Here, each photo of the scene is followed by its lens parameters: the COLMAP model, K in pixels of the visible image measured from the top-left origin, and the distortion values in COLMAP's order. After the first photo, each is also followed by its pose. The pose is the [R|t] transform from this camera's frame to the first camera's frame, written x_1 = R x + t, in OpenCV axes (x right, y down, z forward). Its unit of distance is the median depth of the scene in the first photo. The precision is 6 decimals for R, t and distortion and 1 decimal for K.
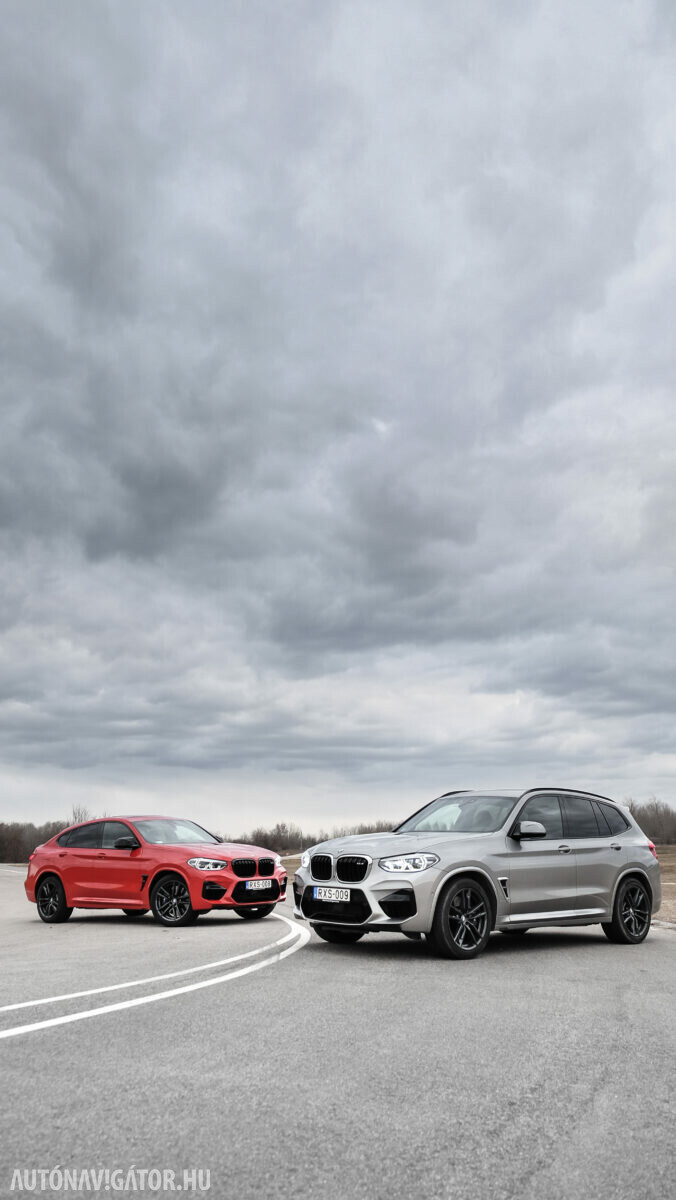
lens RADIAL K [[979.4, 0, 337.4], [0, 979.4, 569.6], [0, 0, 1]] dist [-0.041566, -0.000034]
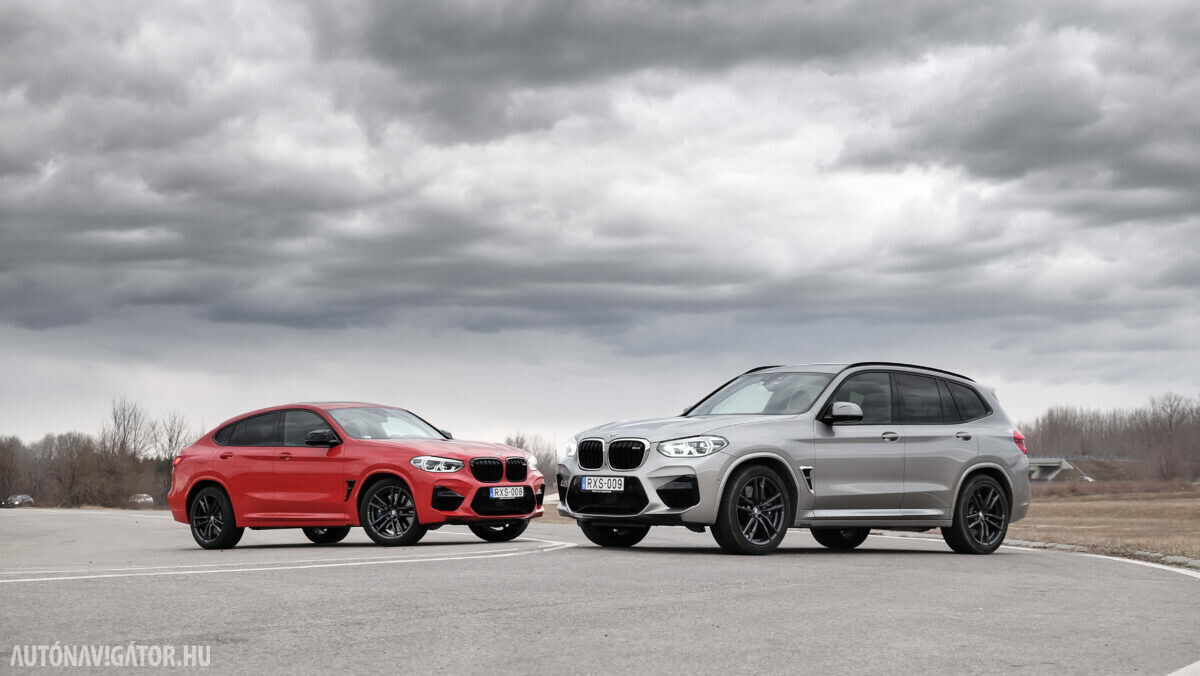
lens RADIAL K [[2017.2, 0, 652.3], [0, 2017.2, 338.2], [0, 0, 1]] dist [-0.018418, 0.060446]
pose [[0.999934, 0.000569, 0.011487, 0.013675], [-0.002910, 0.978803, 0.204782, -0.124563], [-0.011127, -0.204802, 0.978740, -0.570062]]
